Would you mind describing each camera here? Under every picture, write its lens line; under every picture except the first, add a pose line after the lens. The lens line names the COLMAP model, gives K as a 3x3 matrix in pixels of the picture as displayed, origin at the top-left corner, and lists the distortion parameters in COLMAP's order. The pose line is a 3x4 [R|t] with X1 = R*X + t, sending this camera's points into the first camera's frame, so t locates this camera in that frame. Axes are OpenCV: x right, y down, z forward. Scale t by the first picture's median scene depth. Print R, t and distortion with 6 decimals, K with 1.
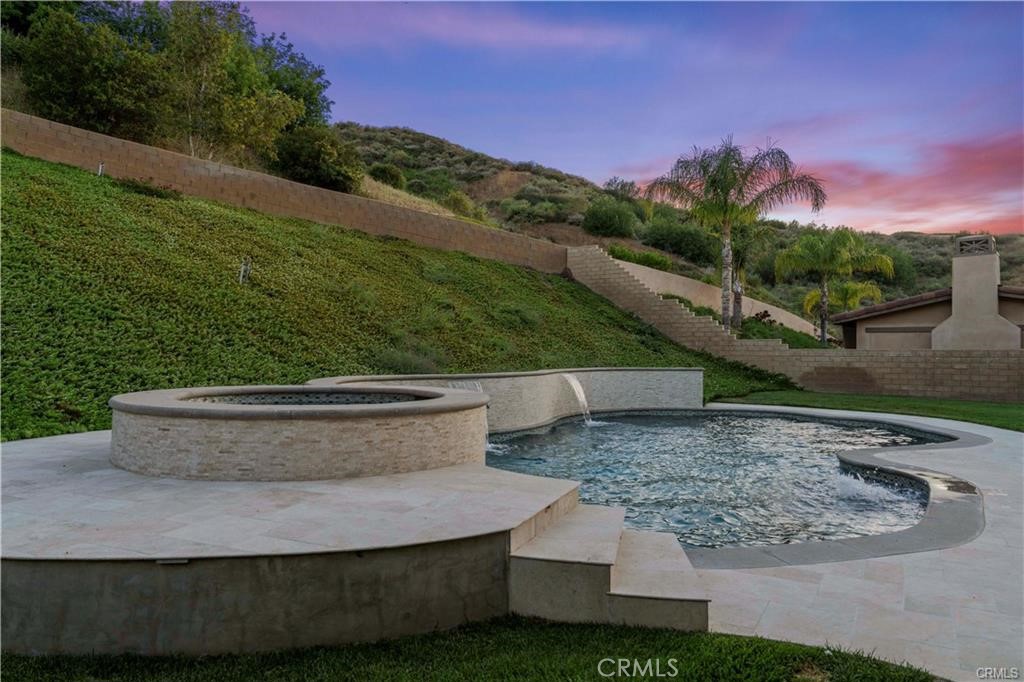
lens RADIAL K [[682.4, 0, 510.7], [0, 682.4, 341.1], [0, 0, 1]] dist [-0.014009, 0.007541]
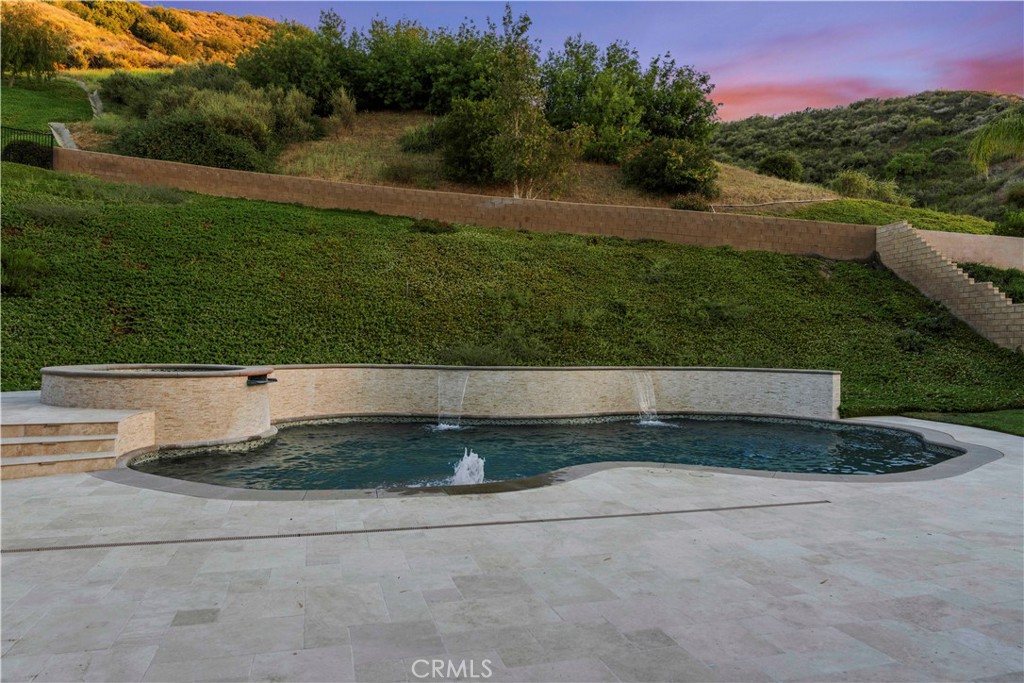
lens RADIAL K [[682.4, 0, 510.7], [0, 682.4, 341.6], [0, 0, 1]] dist [-0.014009, 0.007541]
pose [[0.715688, 0.000152, -0.698420, 0.396044], [0.002425, 0.999993, 0.002703, 0.000945], [0.698416, -0.003628, 0.715683, 0.097170]]
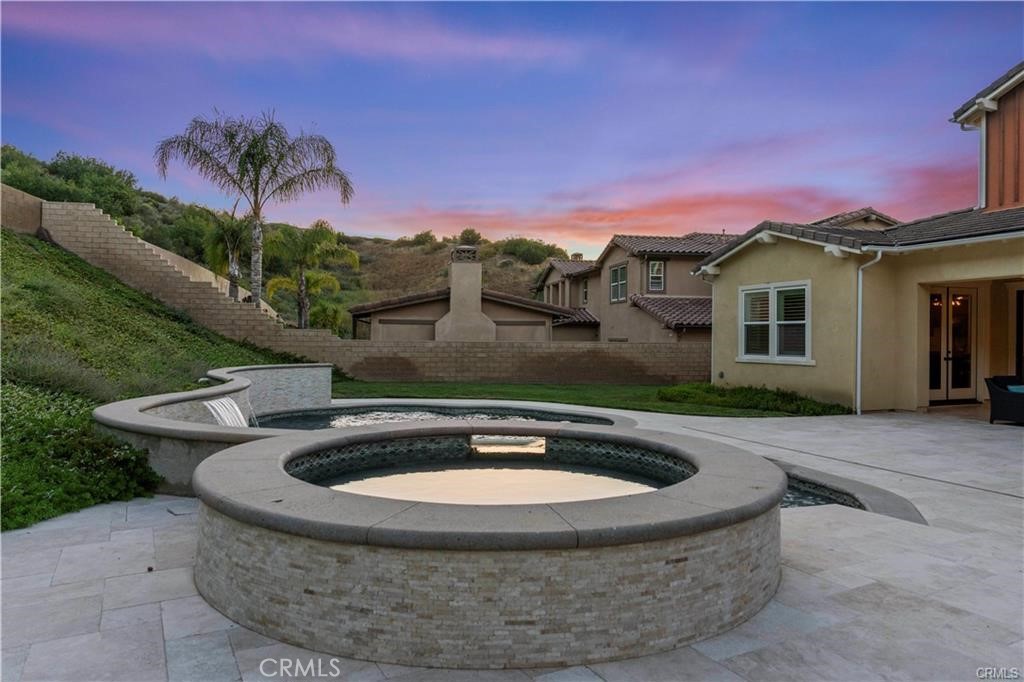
lens RADIAL K [[682.4, 0, 510.7], [0, 682.4, 341.1], [0, 0, 1]] dist [-0.014009, 0.007541]
pose [[0.625248, -0.001957, 0.780424, -0.202532], [-0.020964, 0.999594, 0.019303, -0.010219], [-0.780145, -0.028430, 0.624953, 0.154268]]
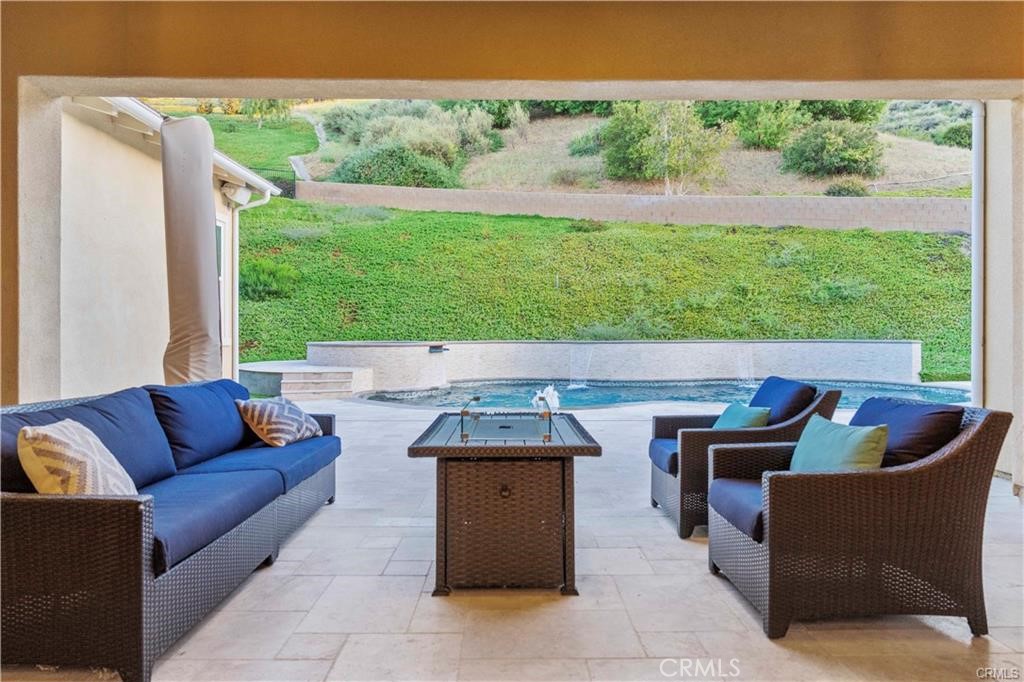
lens RADIAL K [[688.0, 0, 510.6], [0, 688.0, 339.8], [0, 0, 1]] dist [-0.011123, 0.004603]
pose [[0.495489, -0.000562, -0.868614, 0.567142], [0.021410, 0.999704, 0.011566, 0.011455], [0.868350, -0.024328, 0.495355, 0.038535]]
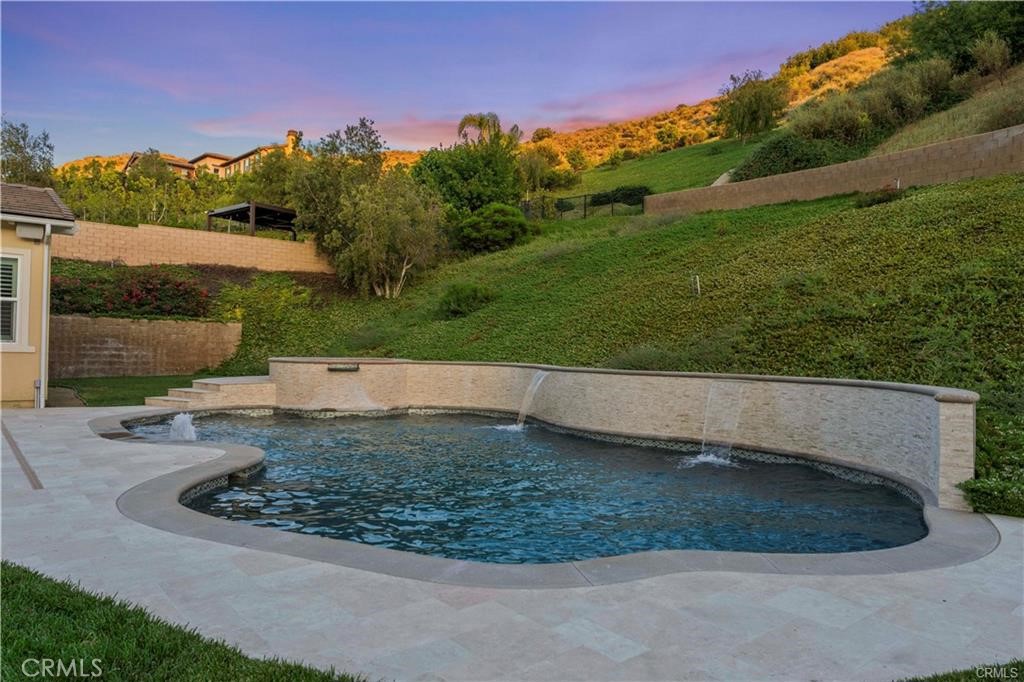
lens RADIAL K [[673.1, 0, 512.7], [0, 673.1, 354.3], [0, 0, 1]] dist [0.004133, -0.002003]
pose [[-0.365083, -0.010526, -0.930916, 0.458829], [-0.007809, 0.999936, -0.008244, 0.018239], [0.930942, 0.004259, -0.365141, 0.635738]]
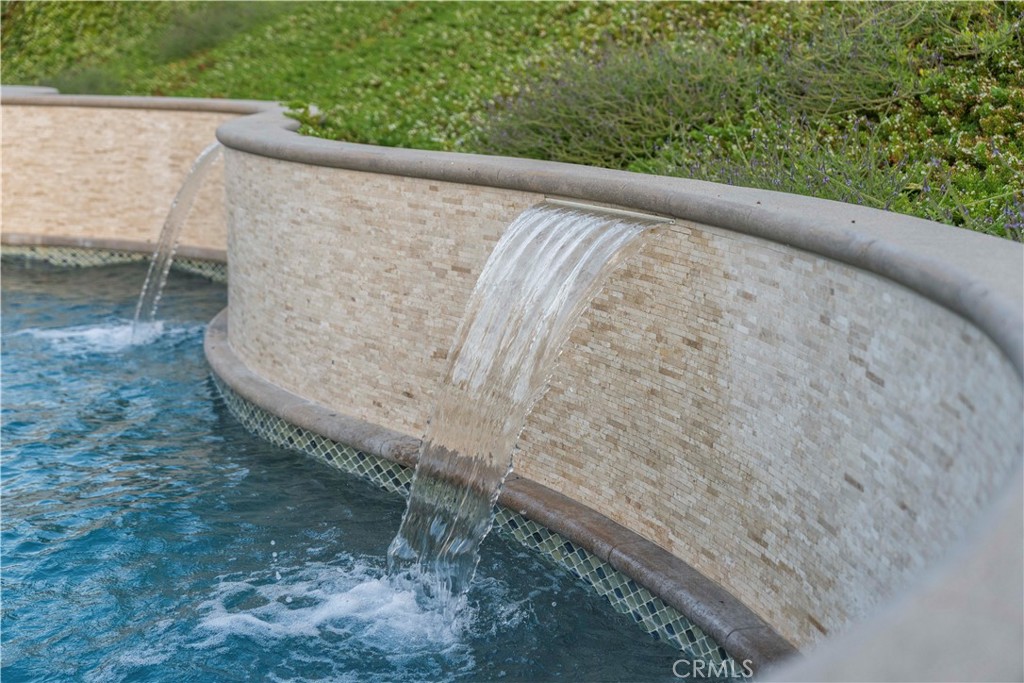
lens RADIAL K [[1509.7, 0, 512.0], [0, 1509.7, 341.5], [0, 0, 1]] dist [0.000428, -0.007045]
pose [[-0.582338, 0.134437, -0.801754, 0.195574], [-0.006392, 0.985444, 0.169881, 0.014786], [0.812922, 0.104053, -0.573002, 0.705846]]
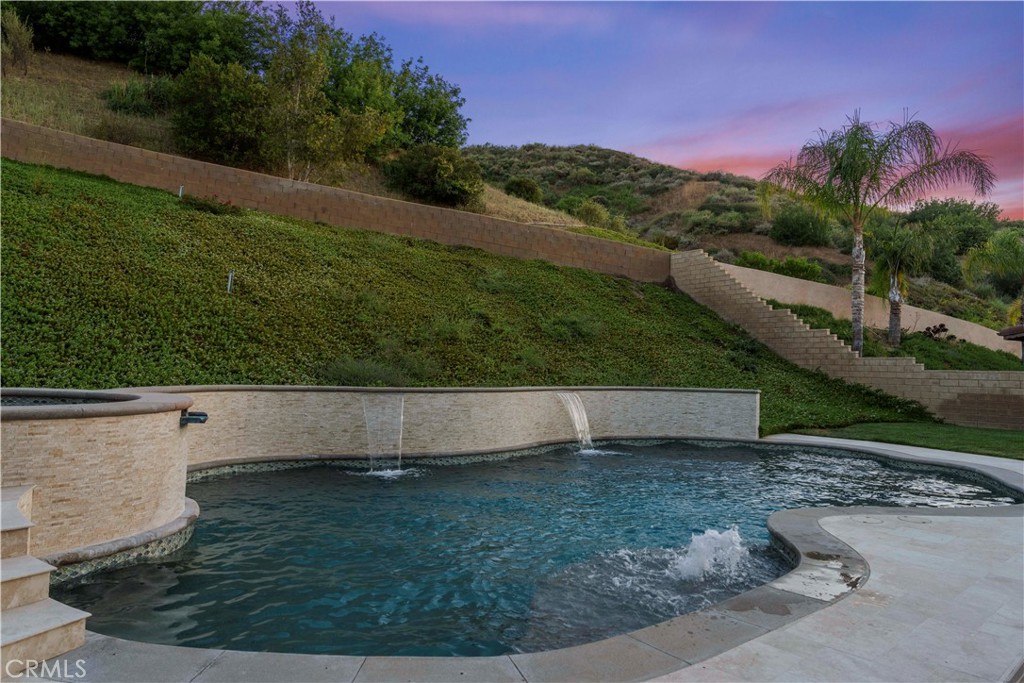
lens RADIAL K [[688.0, 0, 510.6], [0, 688.0, 340.3], [0, 0, 1]] dist [-0.011123, 0.004603]
pose [[0.957770, 0.004818, -0.287496, 0.162054], [-0.013001, 0.999563, -0.026559, 0.004163], [0.287243, 0.029176, 0.957413, 0.091495]]
